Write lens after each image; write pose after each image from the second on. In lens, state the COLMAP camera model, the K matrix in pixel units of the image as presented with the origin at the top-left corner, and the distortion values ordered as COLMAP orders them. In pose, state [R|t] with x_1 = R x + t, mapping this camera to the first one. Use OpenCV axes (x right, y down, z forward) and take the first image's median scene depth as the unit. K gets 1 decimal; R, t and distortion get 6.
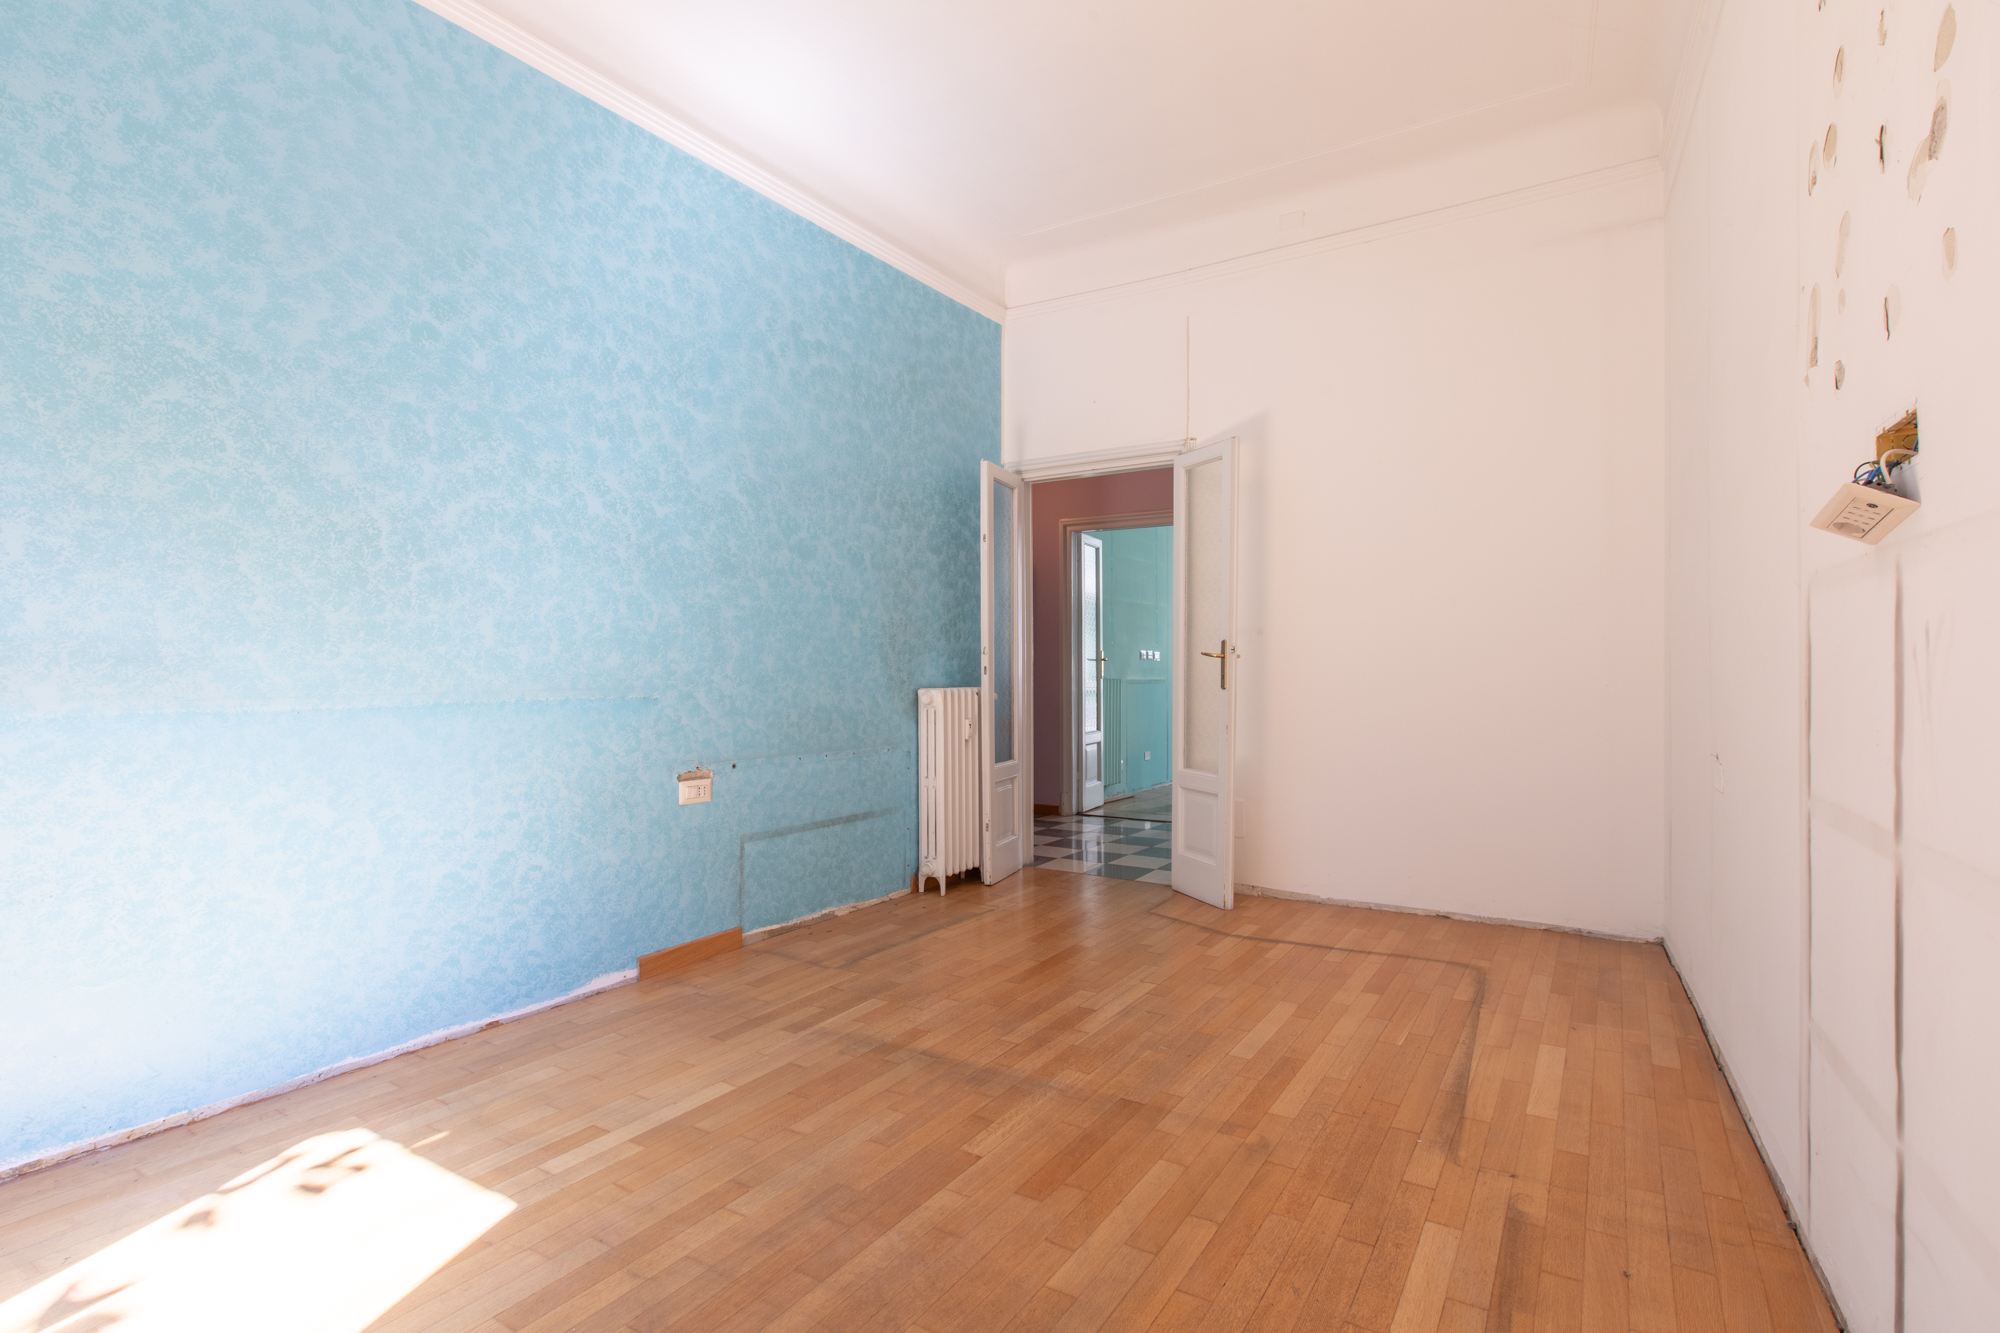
lens RADIAL K [[940.5, 0, 1039.2], [0, 940.5, 669.8], [0, 0, 1]] dist [-0.002610, -0.000383]
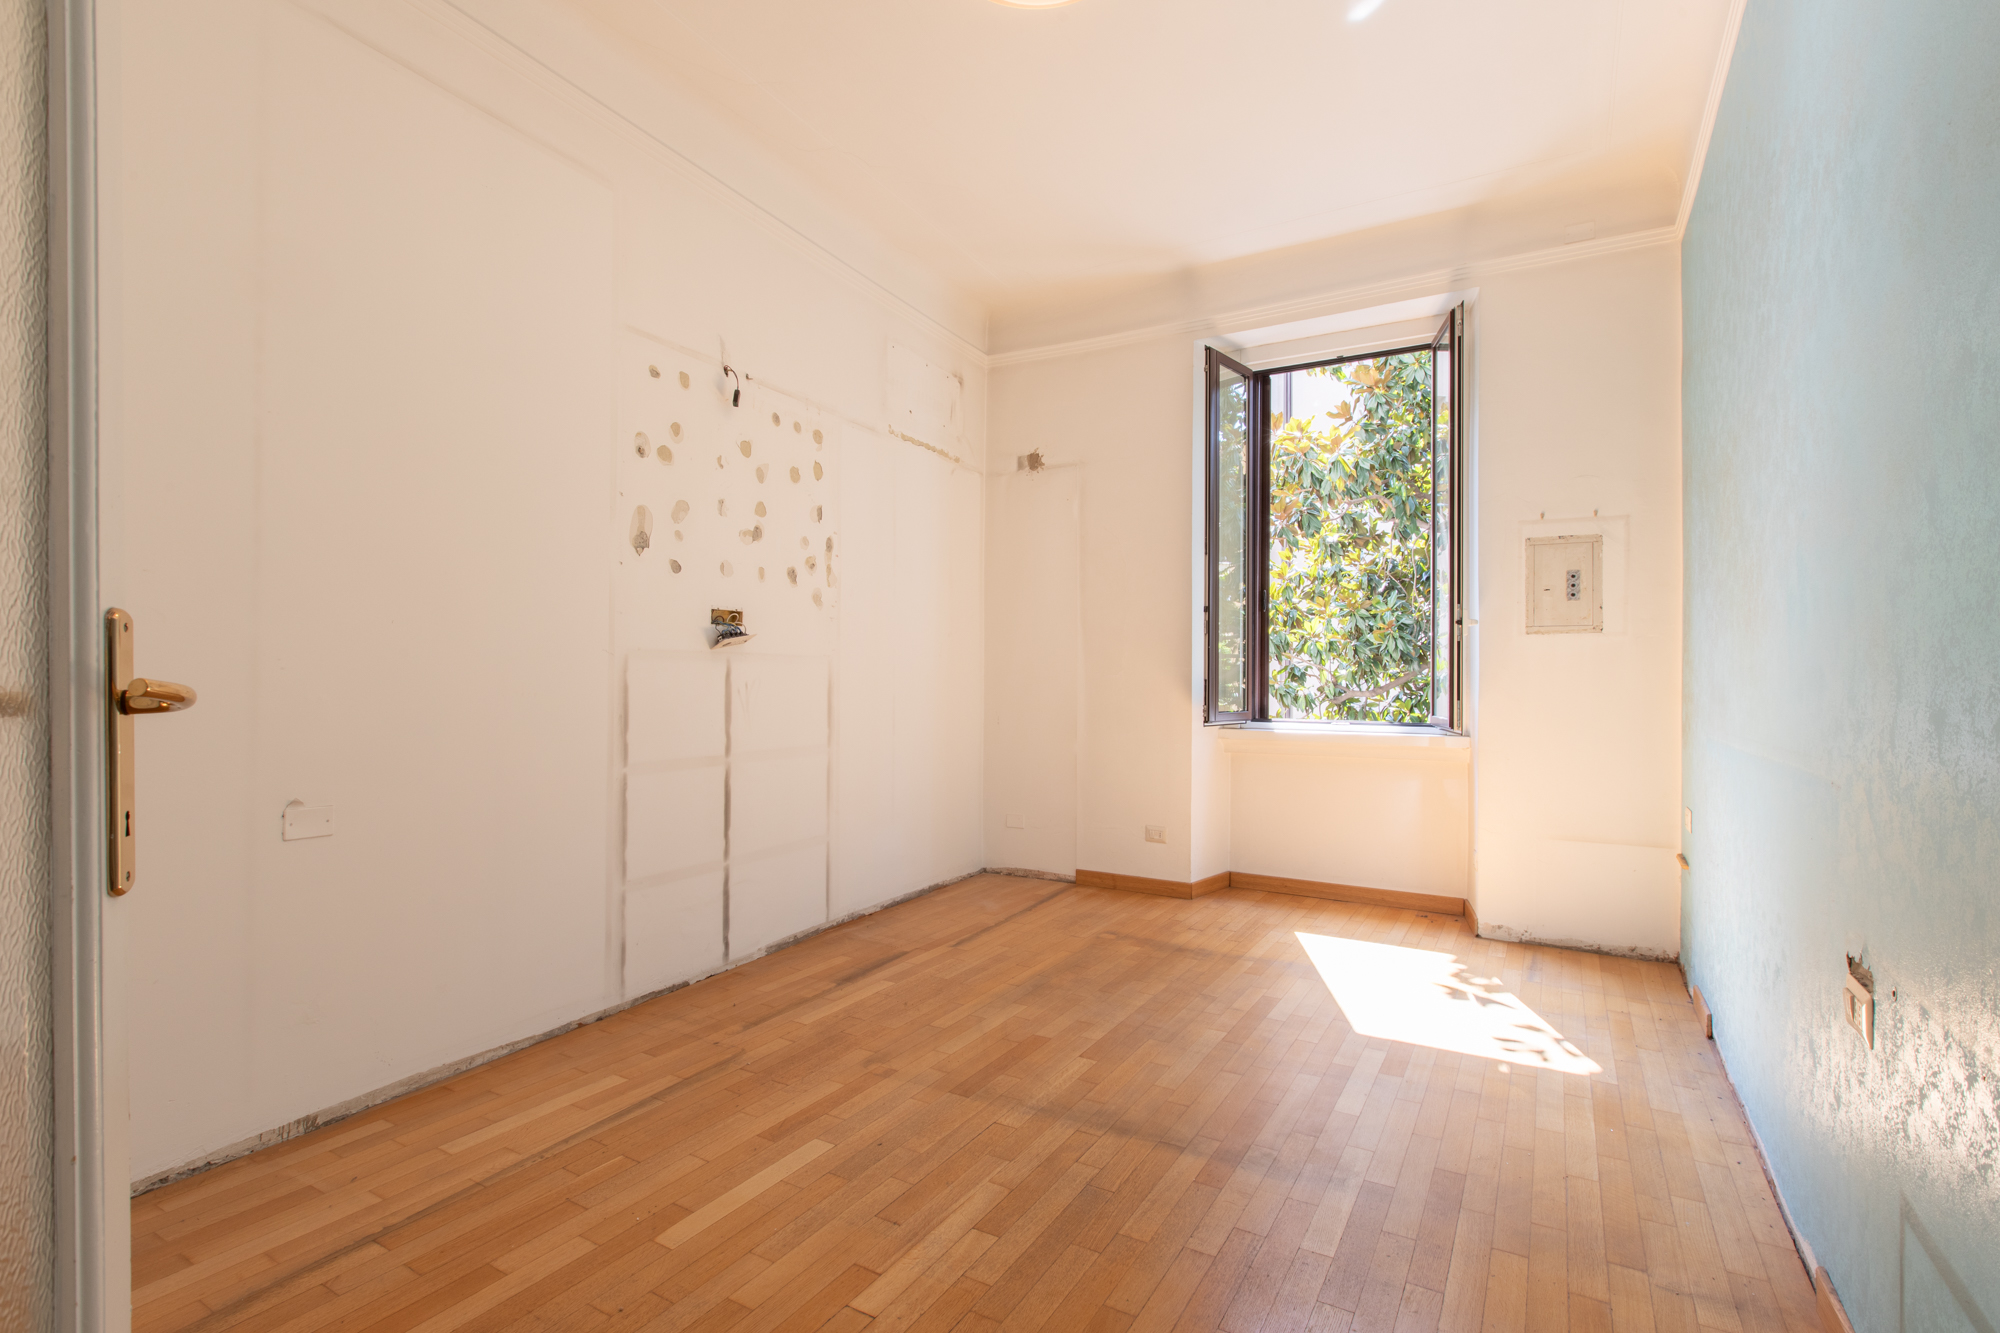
lens RADIAL K [[952.9, 0, 1000.0], [0, 952.9, 666.5], [0, 0, 1]] dist [-0.048141, 0.029971]
pose [[-0.999938, -0.005780, -0.009563, 0.050356], [-0.005678, 0.999927, -0.010697, -0.028182], [0.009624, -0.010642, -0.999897, 1.675023]]
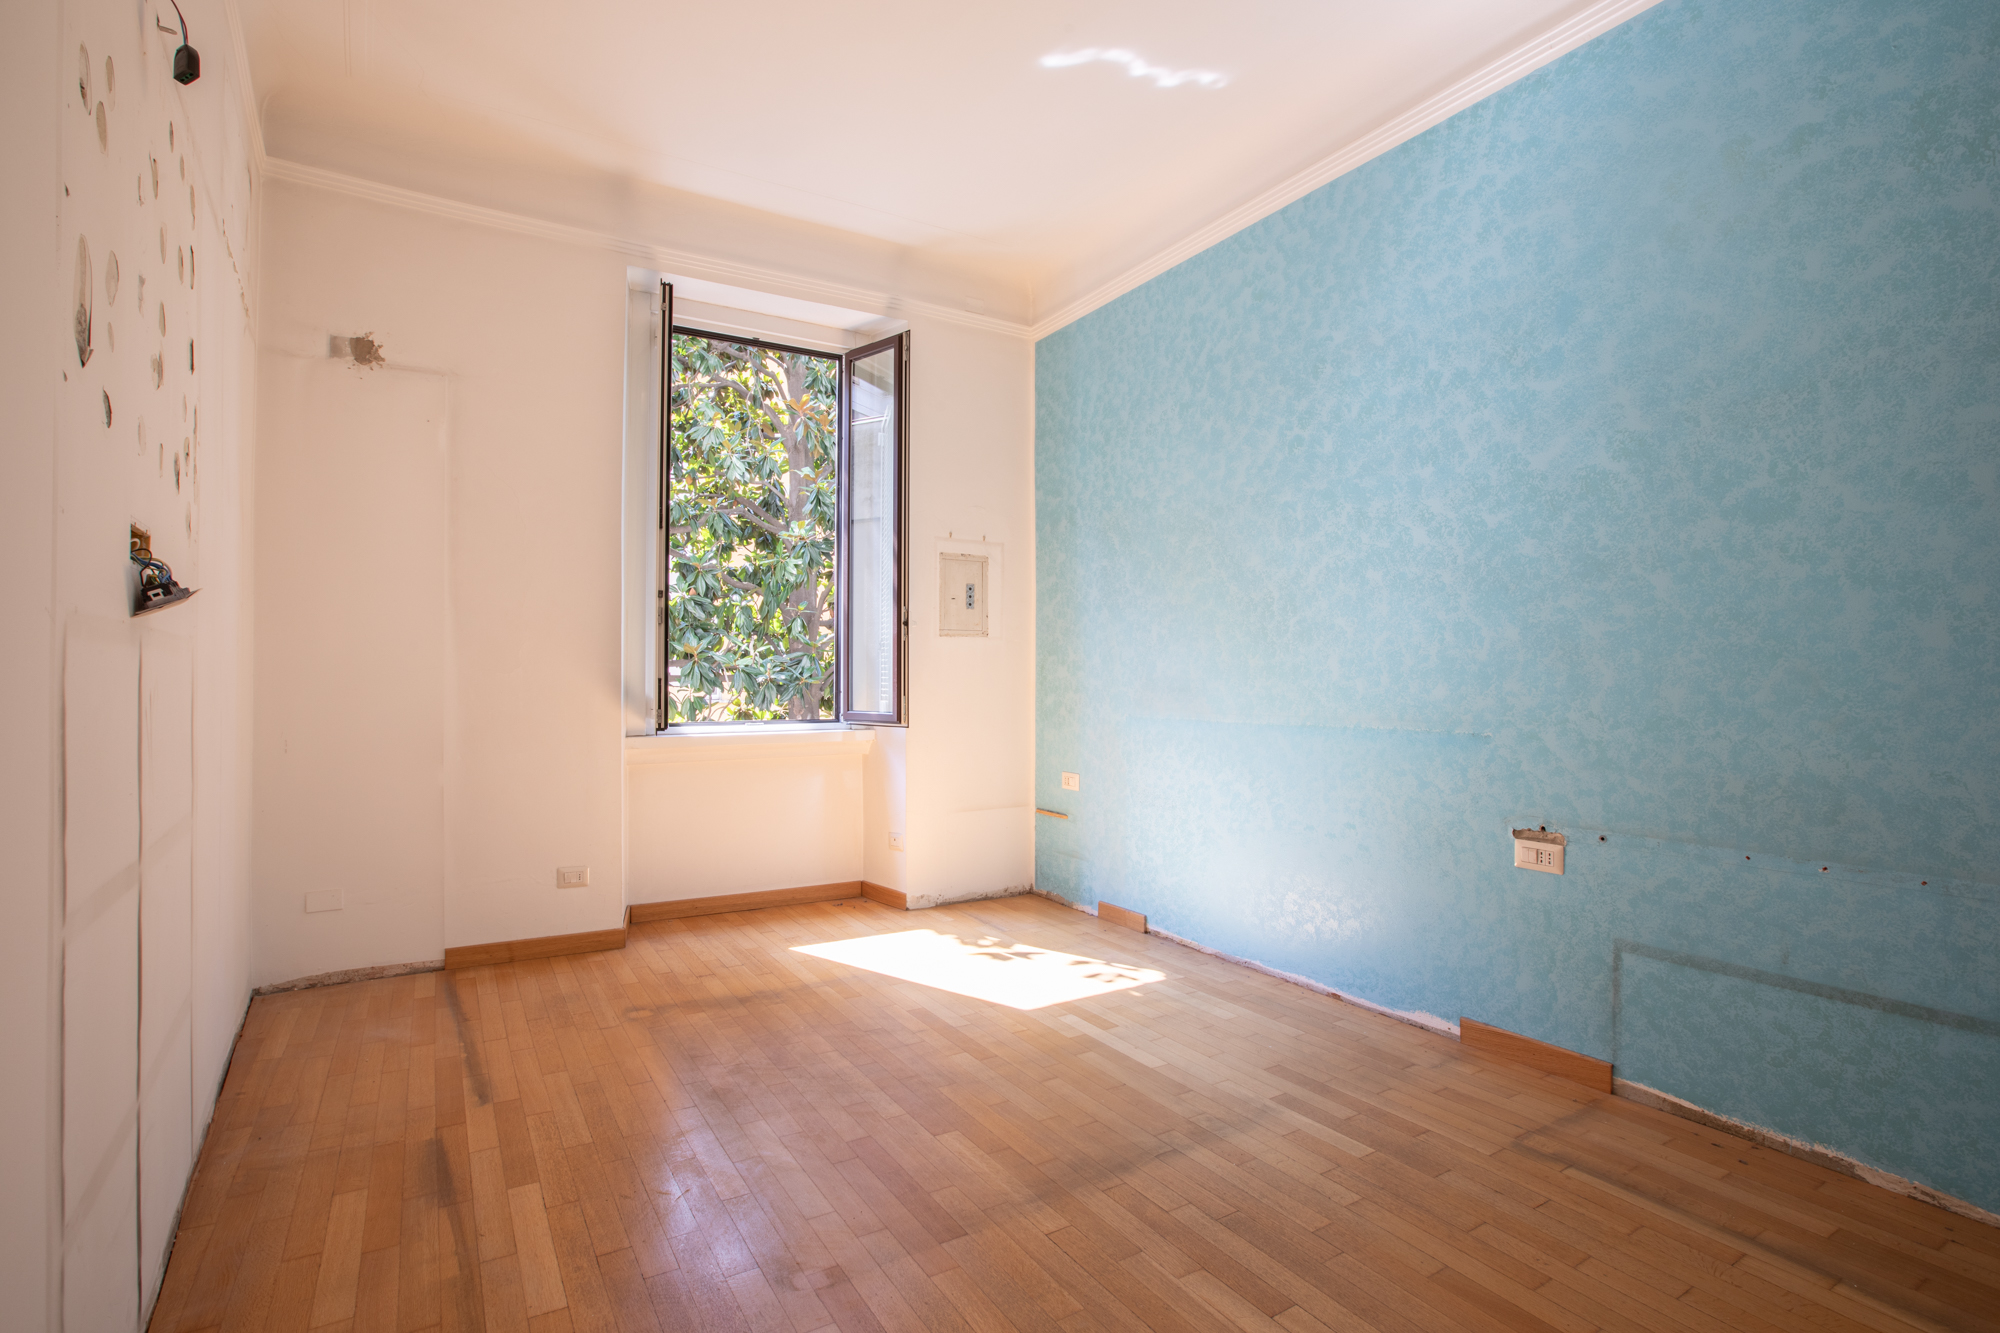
lens RADIAL K [[949.5, 0, 1010.3], [0, 949.5, 670.8], [0, 0, 1]] dist [-0.055931, 0.025115]
pose [[-0.452150, -0.003620, -0.891935, 0.641134], [0.000867, 0.999990, -0.004498, -0.029932], [0.891942, -0.002807, -0.452142, 1.119496]]
